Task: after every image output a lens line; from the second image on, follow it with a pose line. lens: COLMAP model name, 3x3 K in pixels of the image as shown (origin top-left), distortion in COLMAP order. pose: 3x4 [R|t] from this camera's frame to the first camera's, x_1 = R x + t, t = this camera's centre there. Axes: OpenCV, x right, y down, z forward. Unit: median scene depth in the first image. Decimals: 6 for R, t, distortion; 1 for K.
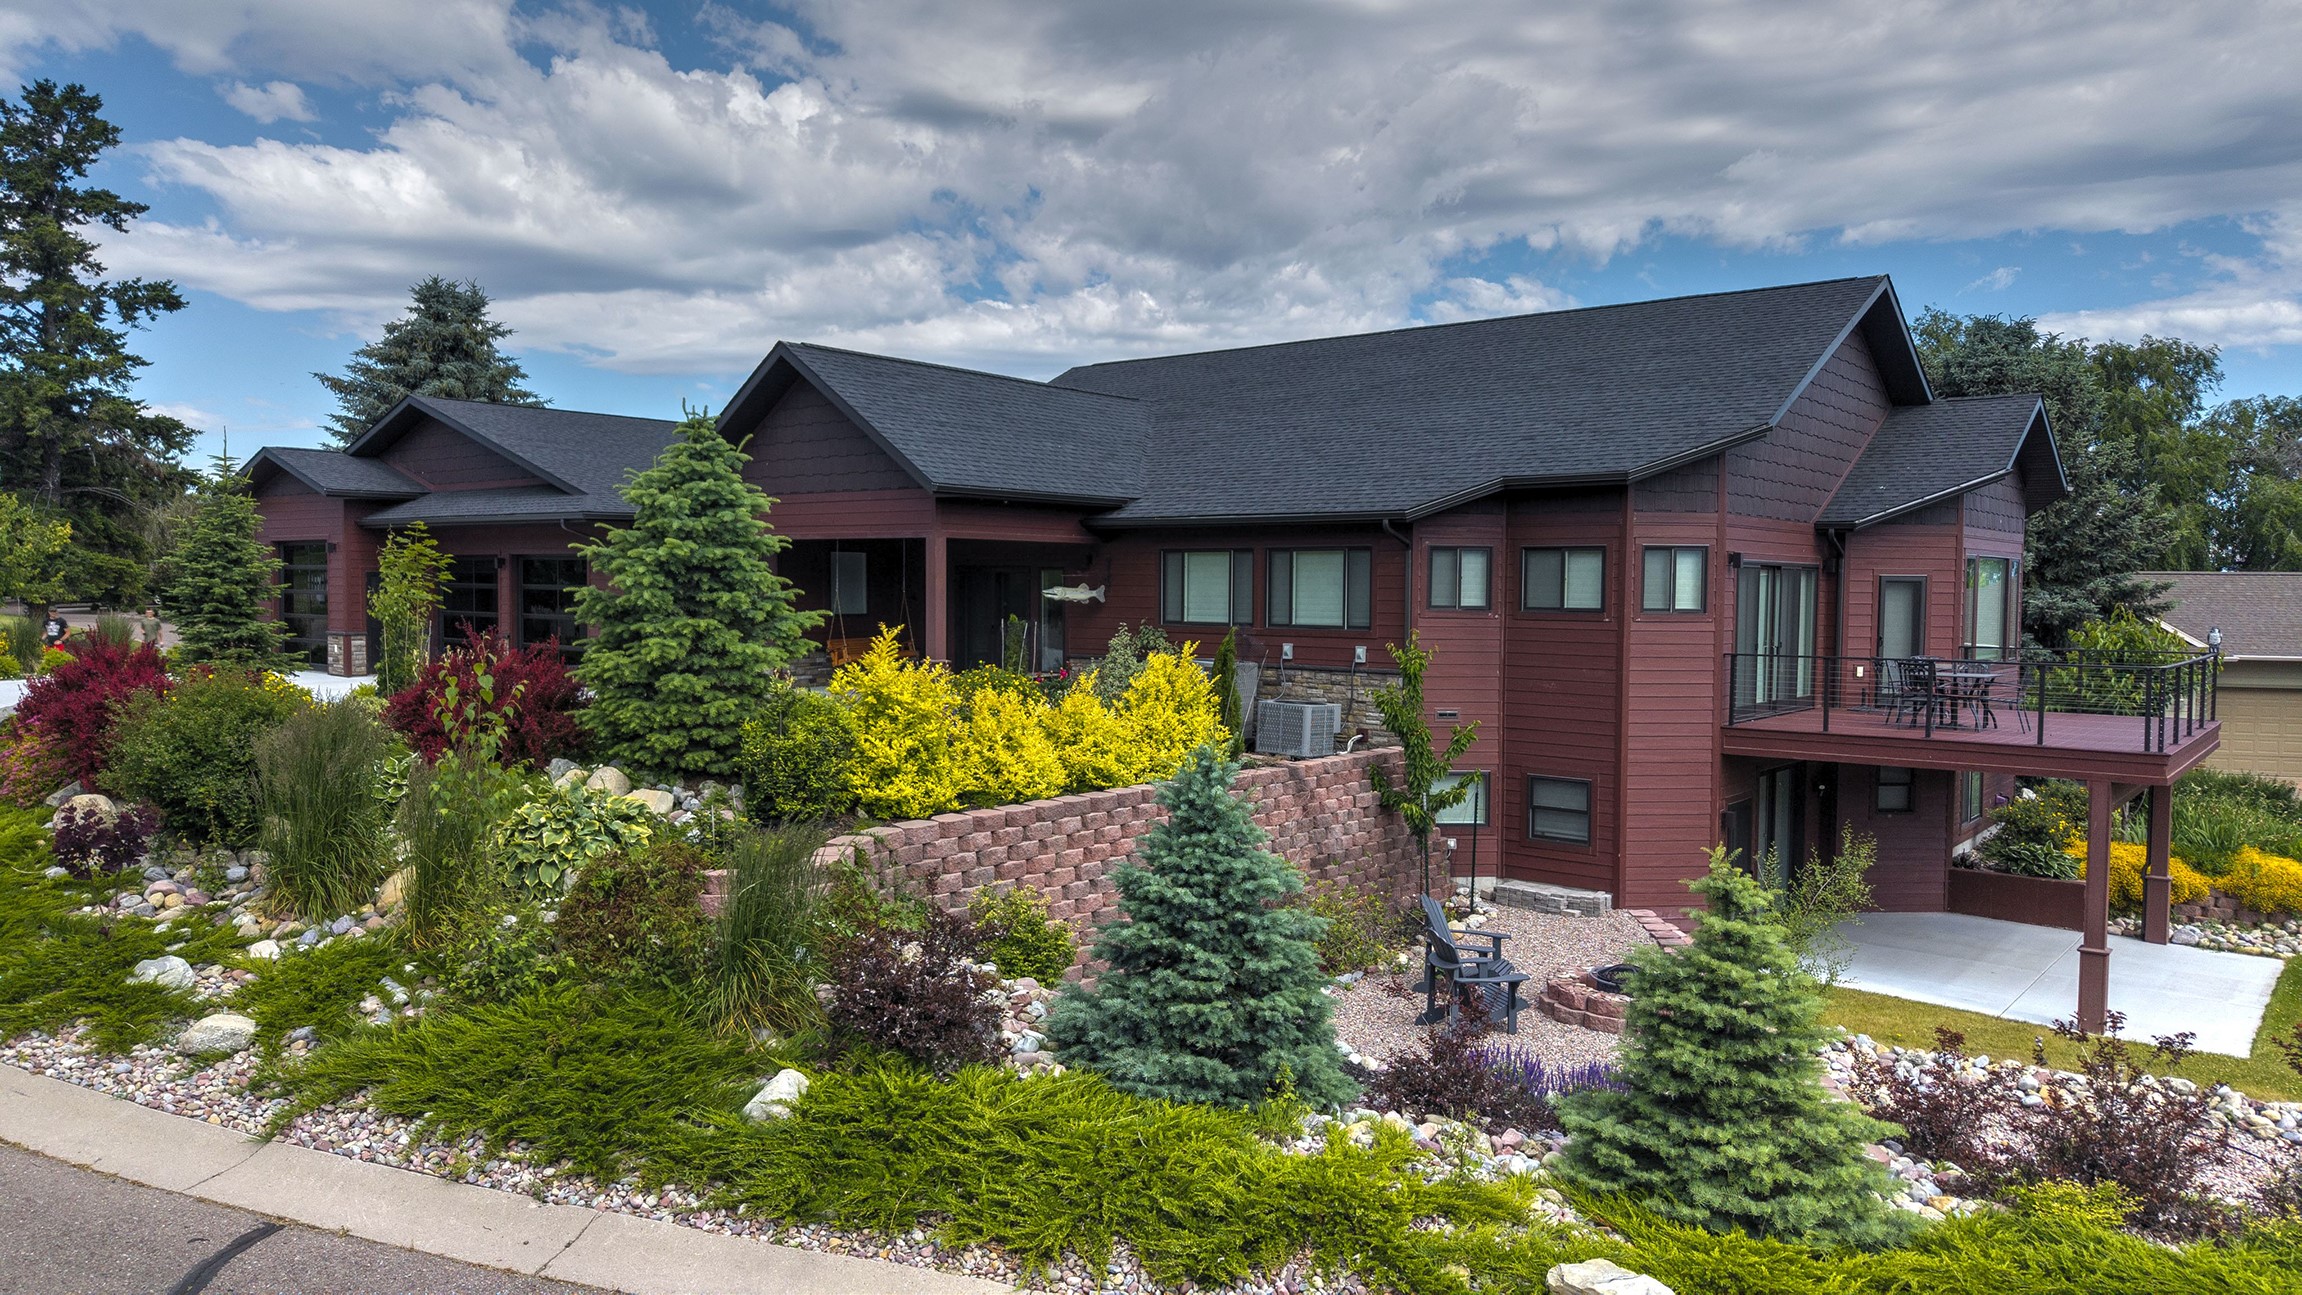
lens RADIAL K [[1540.9, 0, 1151.0], [0, 1540.9, 647.5], [0, 0, 1]] dist [0.024469, -0.023172]
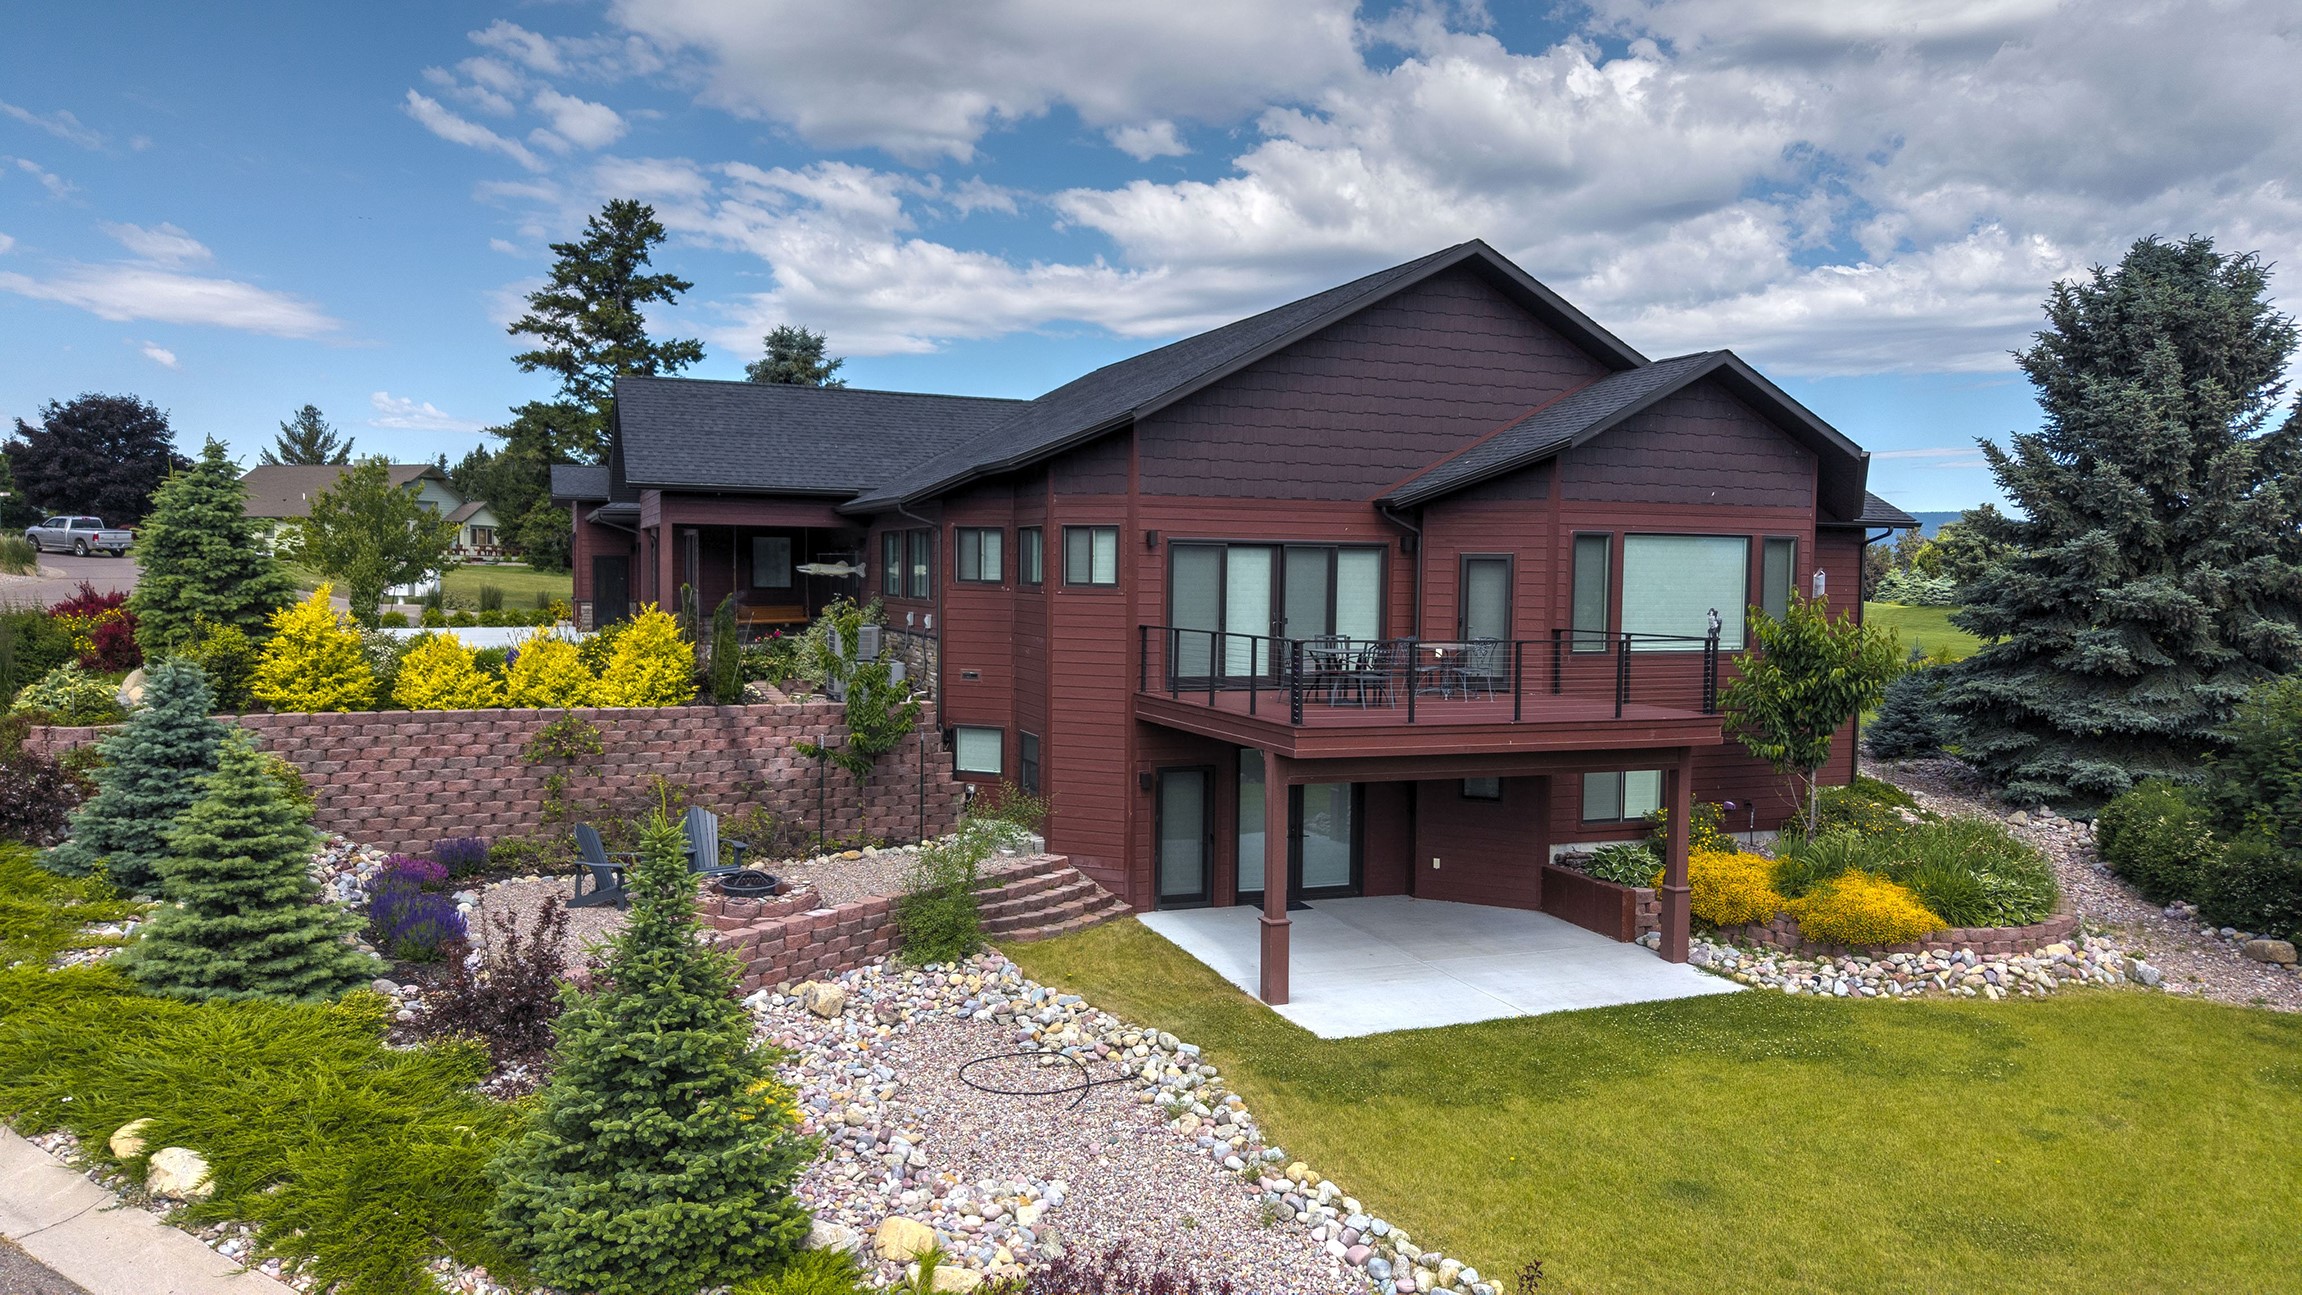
lens RADIAL K [[1540.9, 0, 1151.0], [0, 1540.9, 647.5], [0, 0, 1]] dist [0.024469, -0.023172]
pose [[0.876190, 0.027545, -0.481177, 0.848978], [-0.025772, 0.999615, 0.010294, 0.008081], [0.481276, 0.003381, 0.876563, 0.071572]]
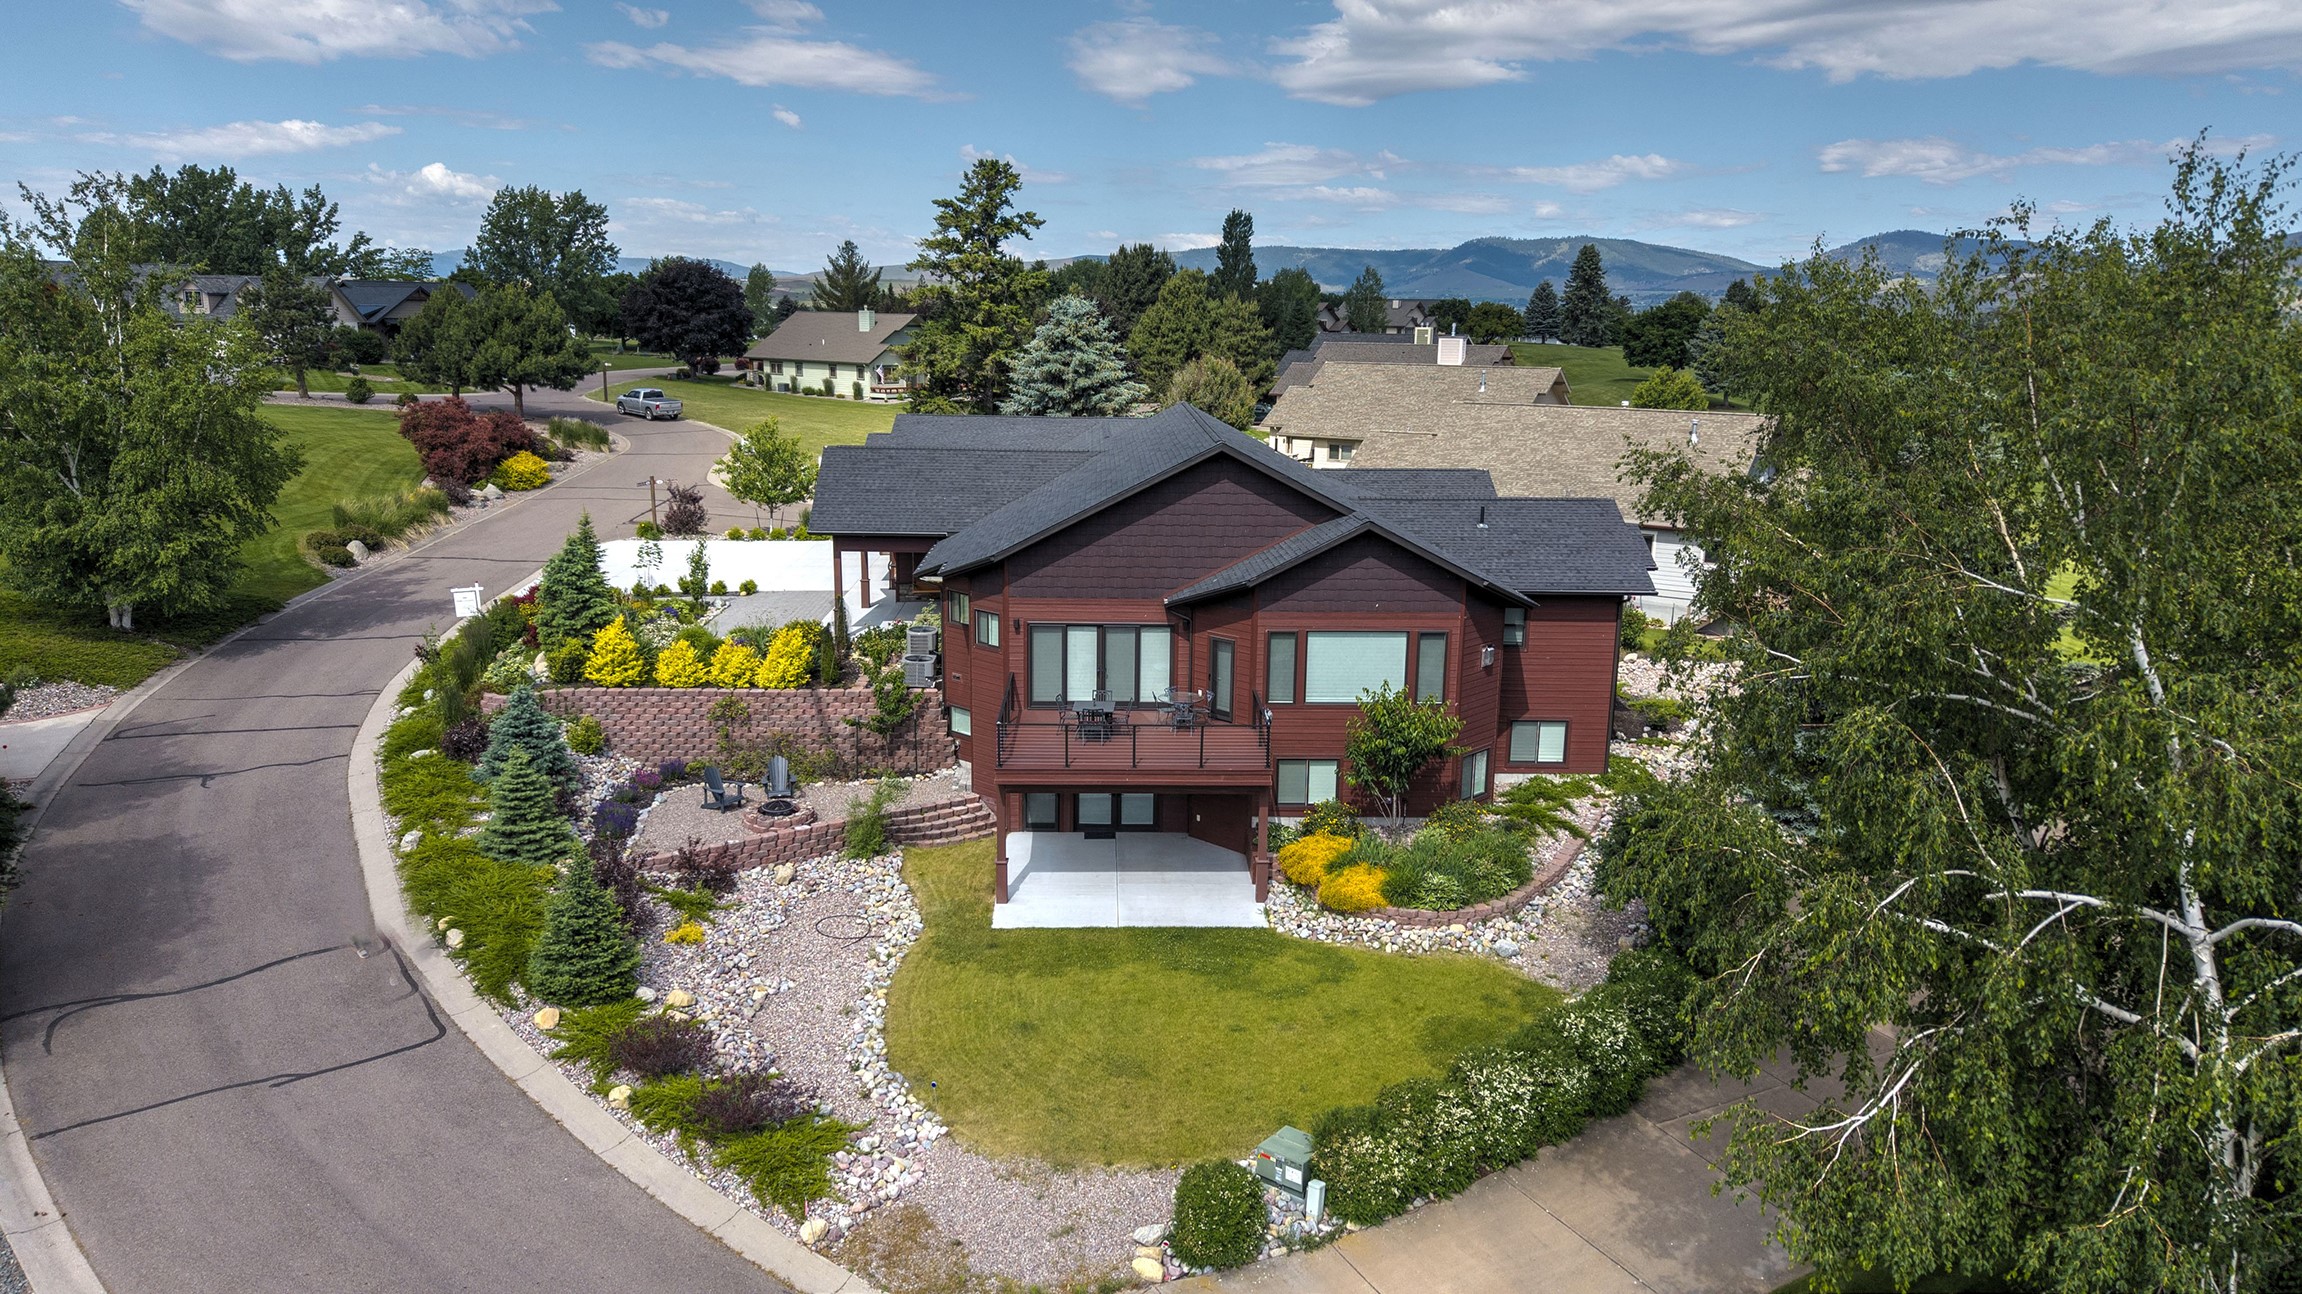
lens RADIAL K [[1540.9, 0, 1151.0], [0, 1540.9, 647.0], [0, 0, 1]] dist [0.024469, -0.023172]
pose [[0.659075, 0.161733, -0.734481, 1.738447], [-0.040200, 0.982783, 0.180337, -0.345343], [0.751002, -0.089329, 0.654230, -0.062655]]
